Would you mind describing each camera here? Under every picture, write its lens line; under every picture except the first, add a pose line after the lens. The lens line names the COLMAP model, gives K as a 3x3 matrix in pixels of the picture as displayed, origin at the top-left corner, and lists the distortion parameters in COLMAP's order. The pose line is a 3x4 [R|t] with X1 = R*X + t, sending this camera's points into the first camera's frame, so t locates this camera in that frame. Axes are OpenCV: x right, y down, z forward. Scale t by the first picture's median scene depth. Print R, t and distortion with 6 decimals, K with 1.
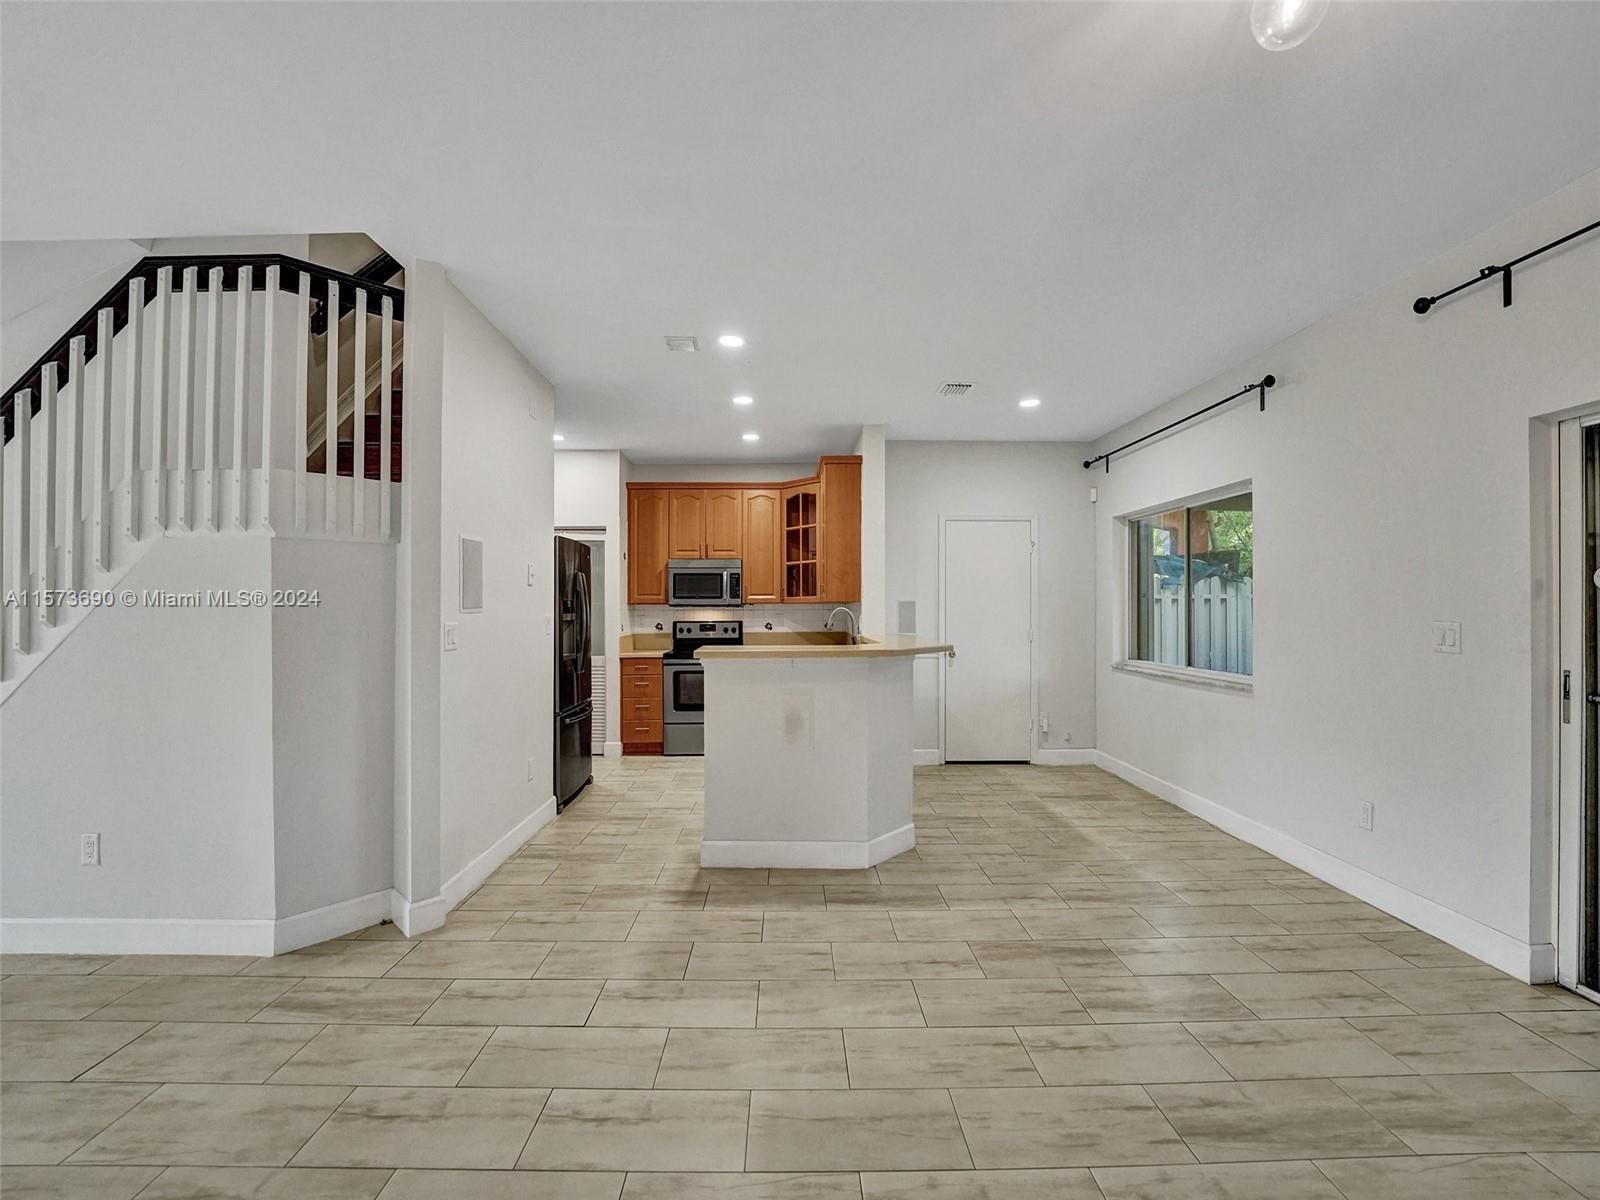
lens RADIAL K [[657.1, 0, 791.4], [0, 657.1, 604.7], [0, 0, 1]] dist [-0.028400, 0.002475]
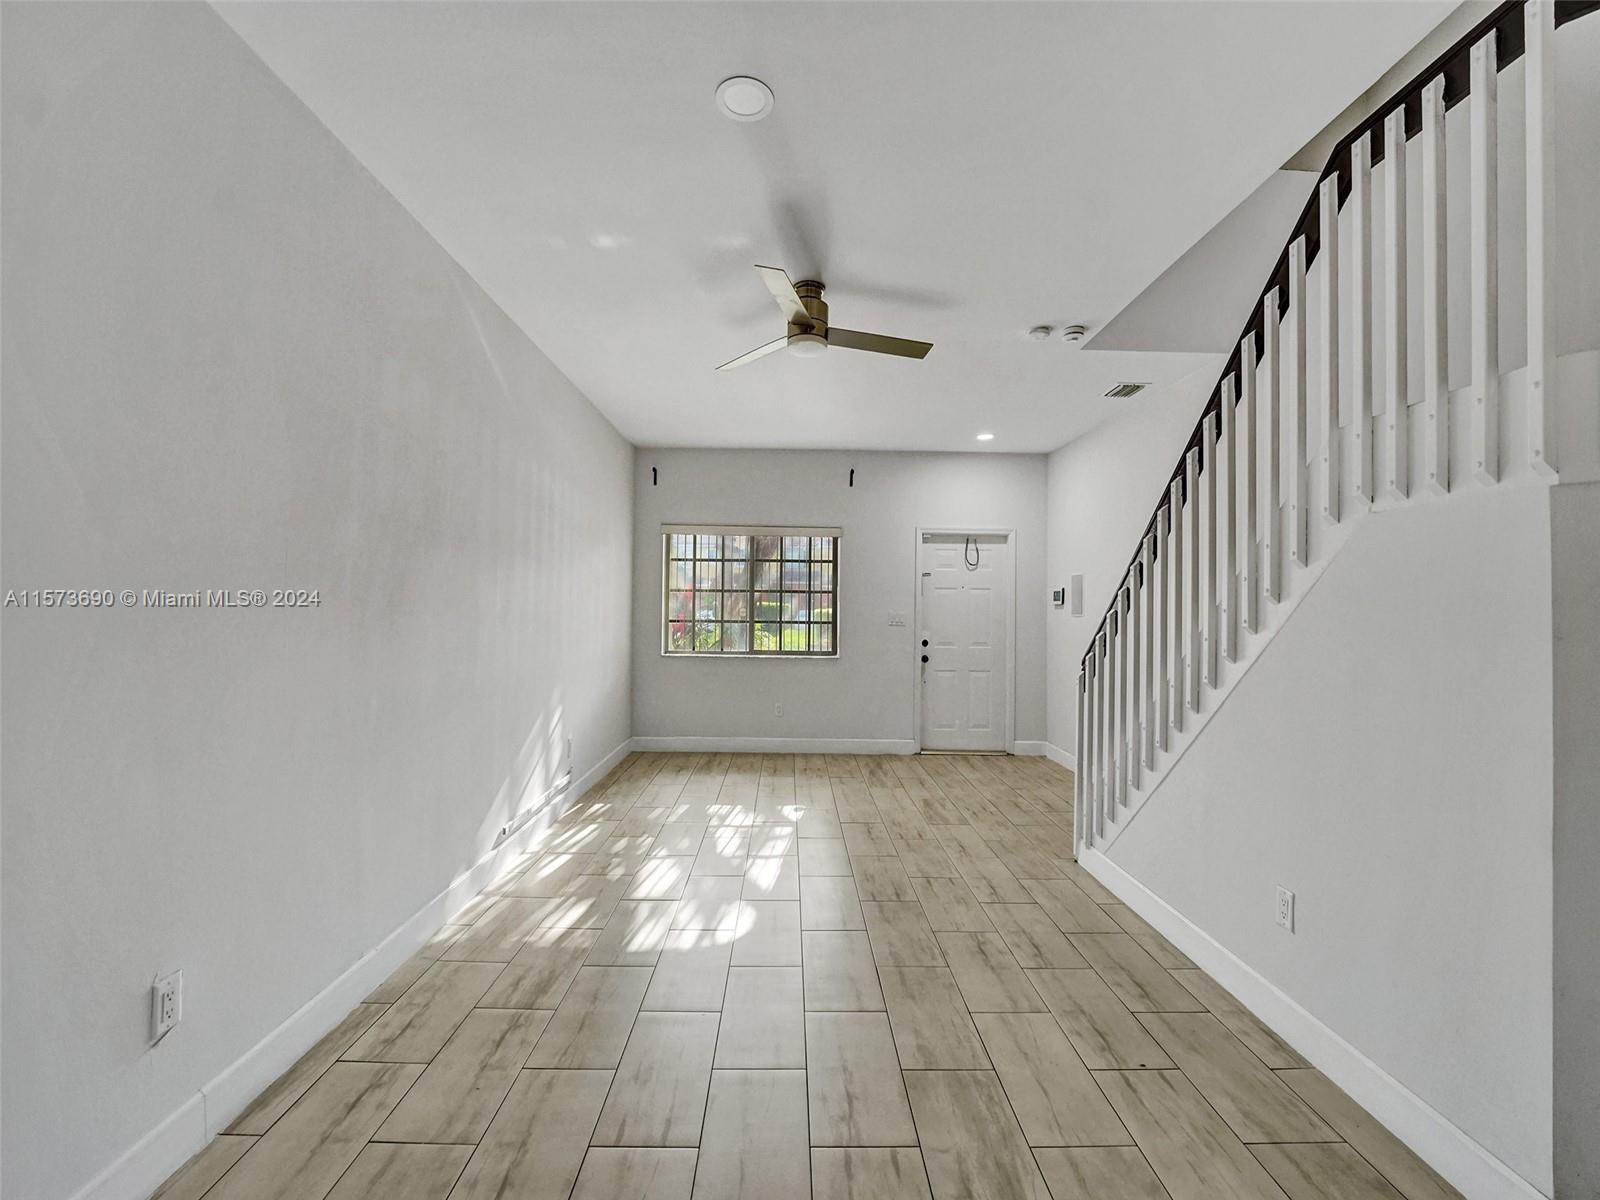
lens RADIAL K [[657.1, 0, 800.7], [0, 657.1, 597.1], [0, 0, 1]] dist [-0.028400, 0.002475]
pose [[0.010969, -0.010688, -0.999883, -0.214184], [-0.010710, 0.999884, -0.010806, 0.001066], [0.999882, 0.010828, 0.010853, 0.281676]]
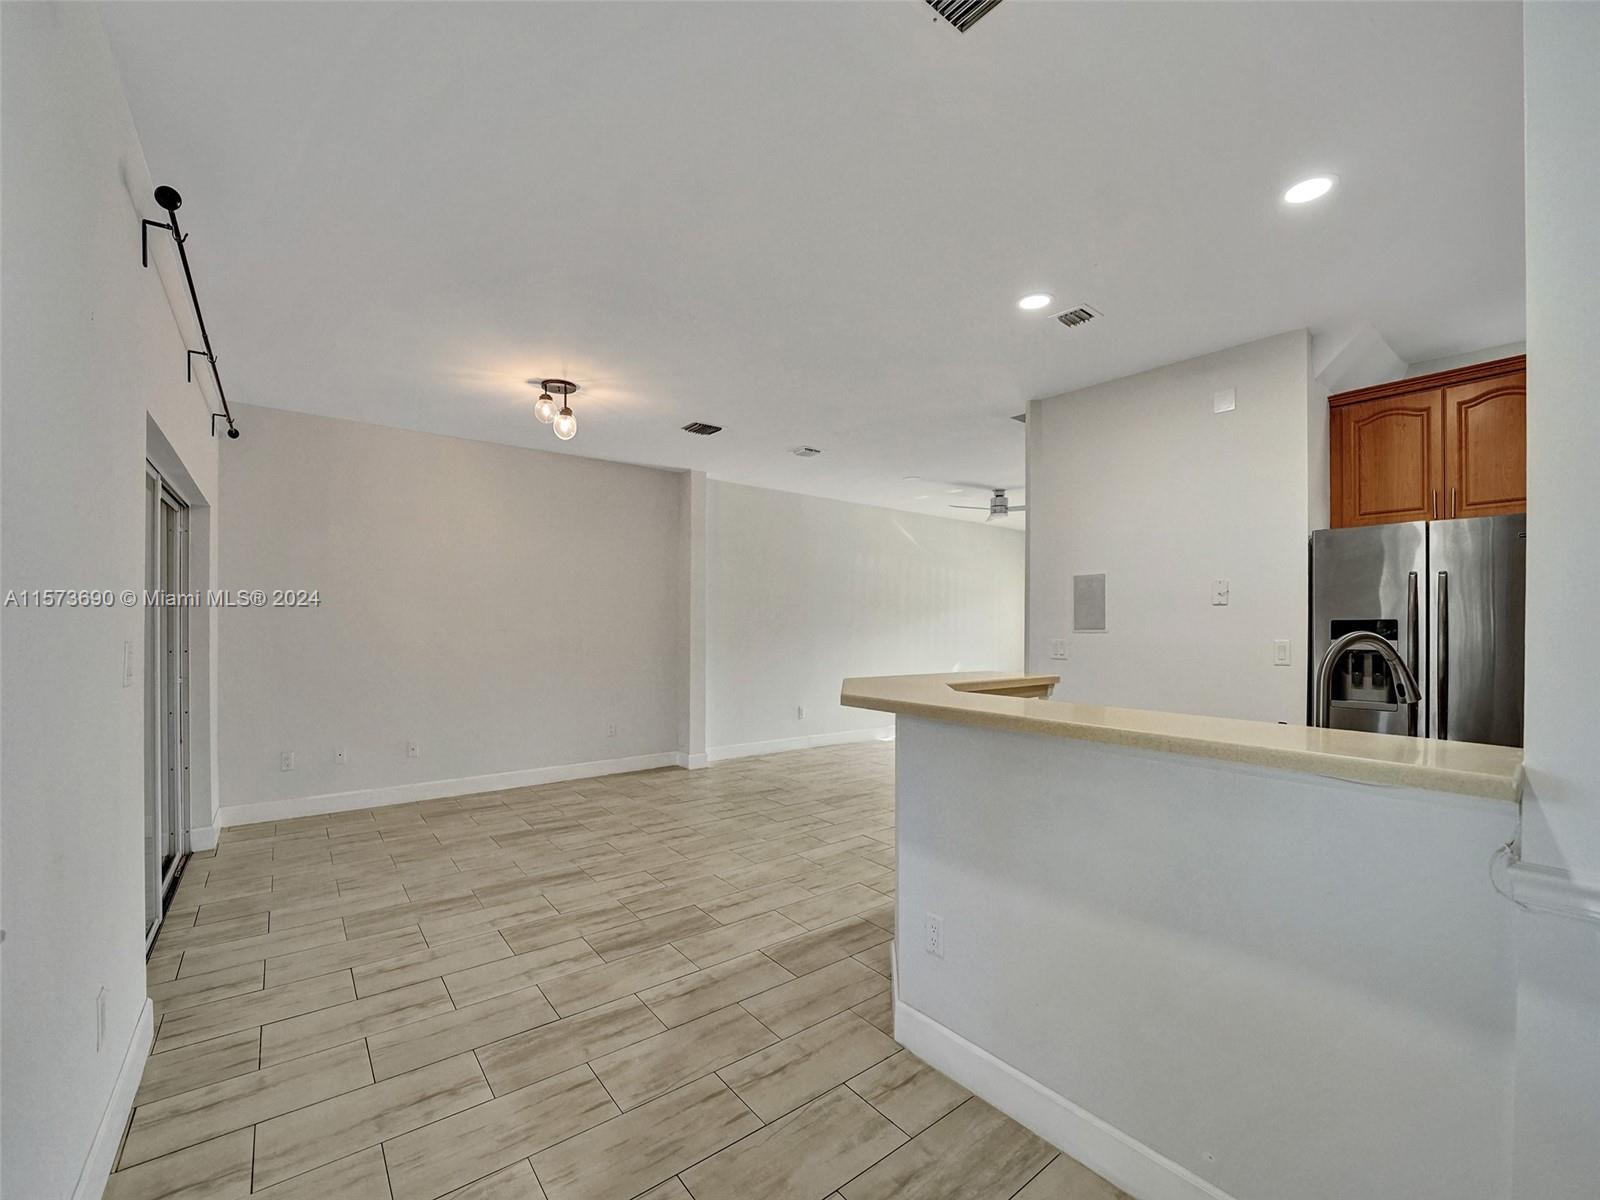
lens RADIAL K [[657.1, 0, 800.4], [0, 657.1, 633.0], [0, 0, 1]] dist [-0.028400, 0.002475]
pose [[-0.791517, 0.001257, -0.611146, 0.689891], [-0.004104, 0.999964, 0.007372, 0.006016], [0.611133, 0.008343, -0.791484, 1.596360]]
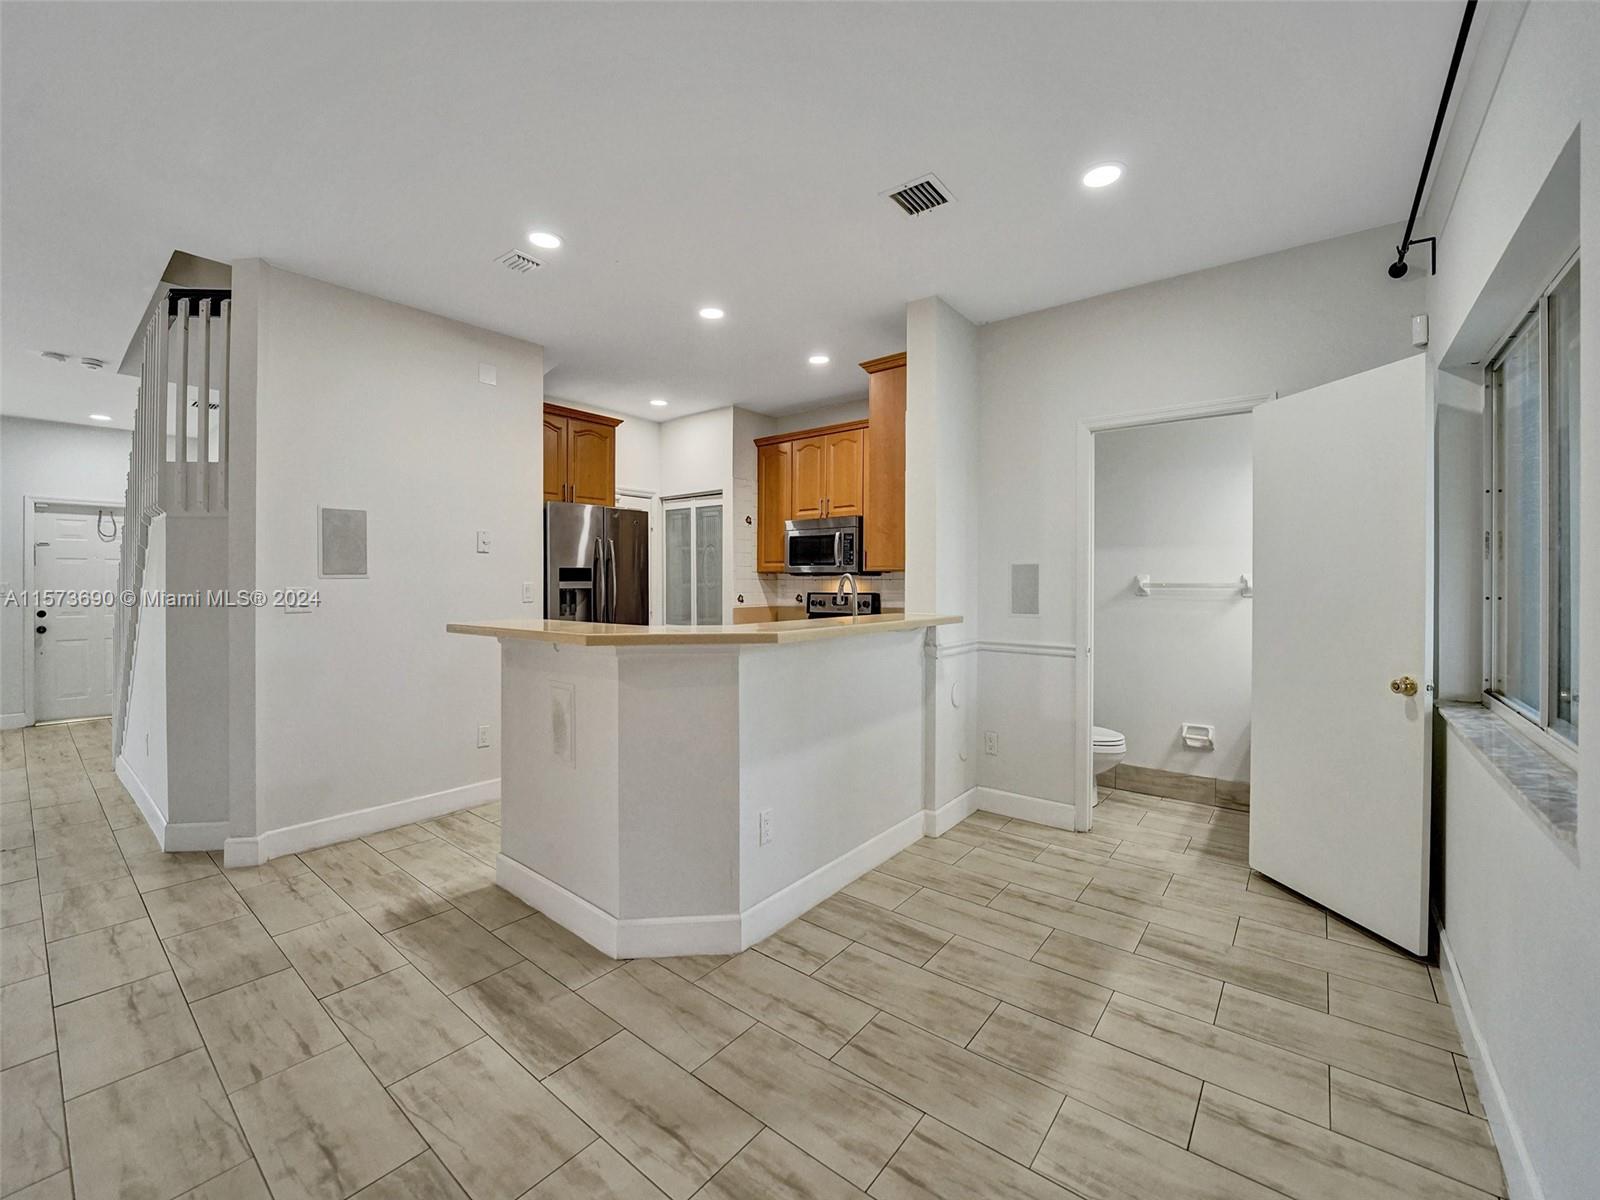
lens RADIAL K [[657.1, 0, 791.5], [0, 657.1, 581.2], [0, 0, 1]] dist [-0.028400, 0.002475]
pose [[0.770707, 0.000114, -0.637189, 0.706919], [0.001595, 0.999997, 0.002109, 0.016385], [0.637187, -0.002642, 0.770704, 0.629667]]
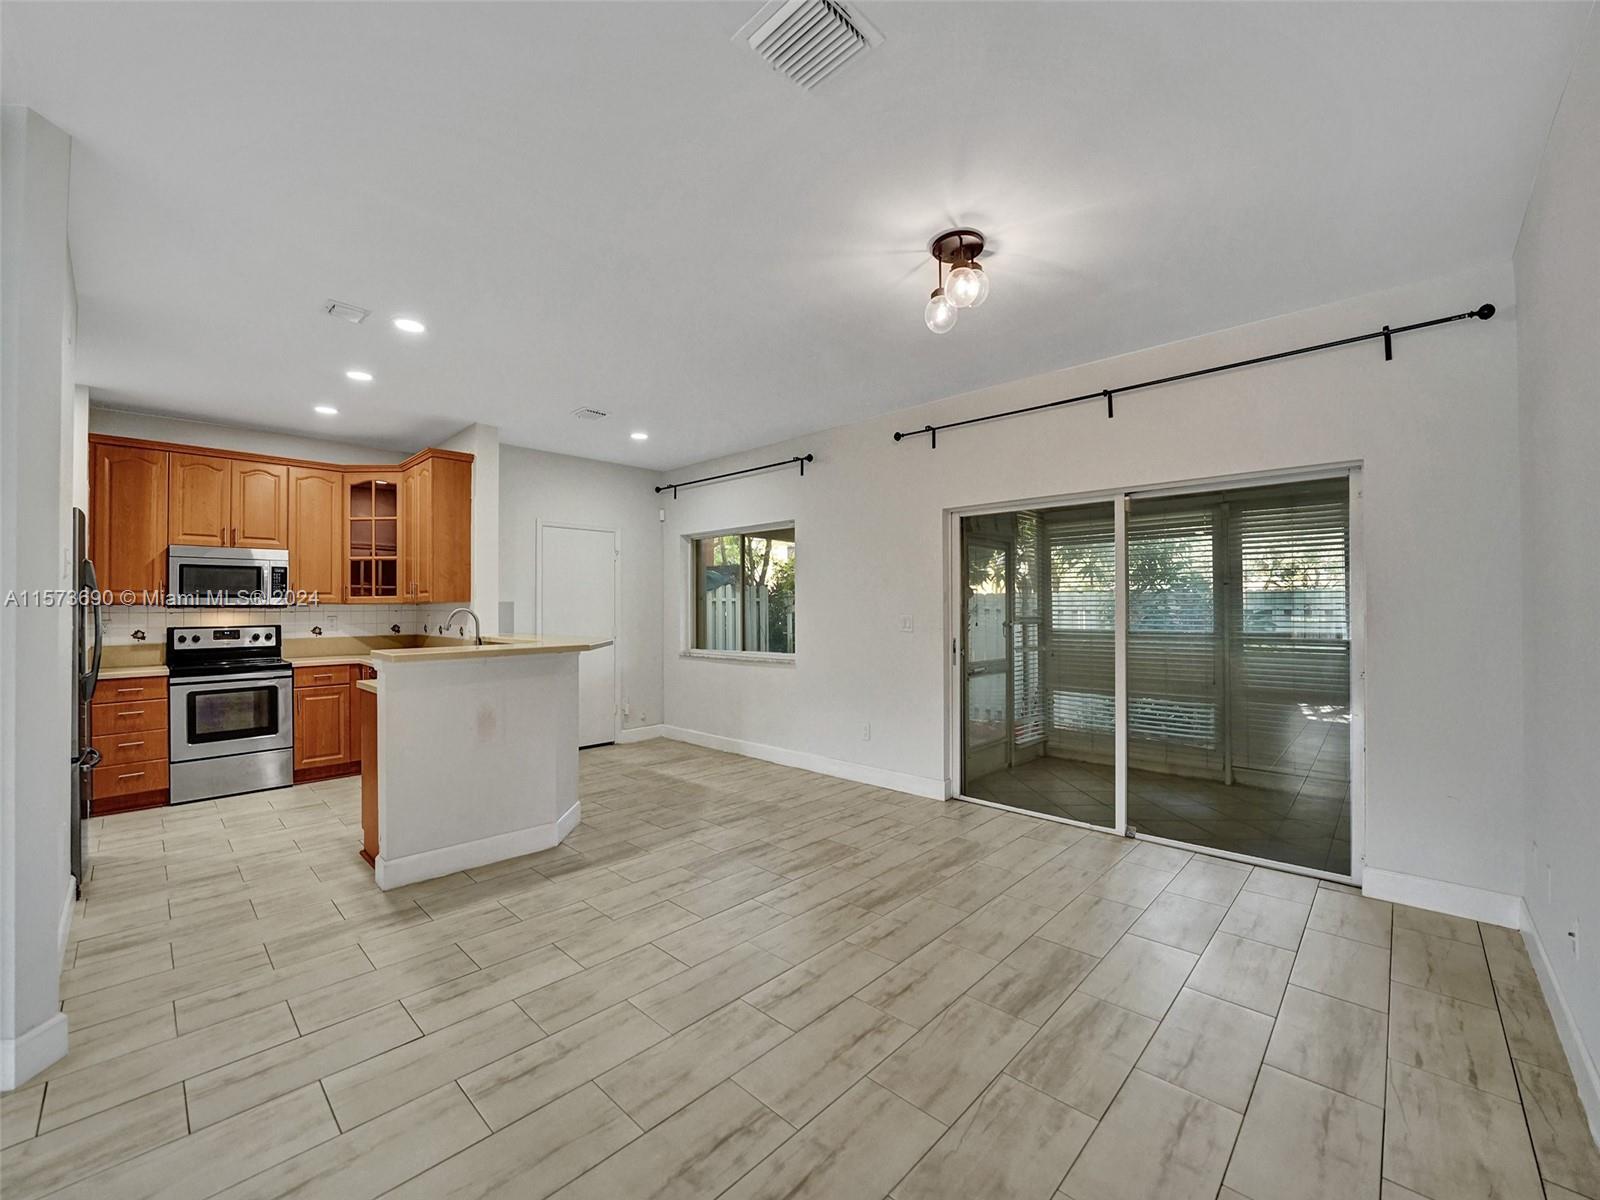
lens RADIAL K [[657.1, 0, 802.1], [0, 657.1, 598.0], [0, 0, 1]] dist [-0.028400, 0.002475]
pose [[0.693894, 0.007801, 0.720035, -0.404437], [0.000729, 0.999933, -0.011536, 0.001442], [-0.720076, 0.008530, 0.693842, -0.057348]]
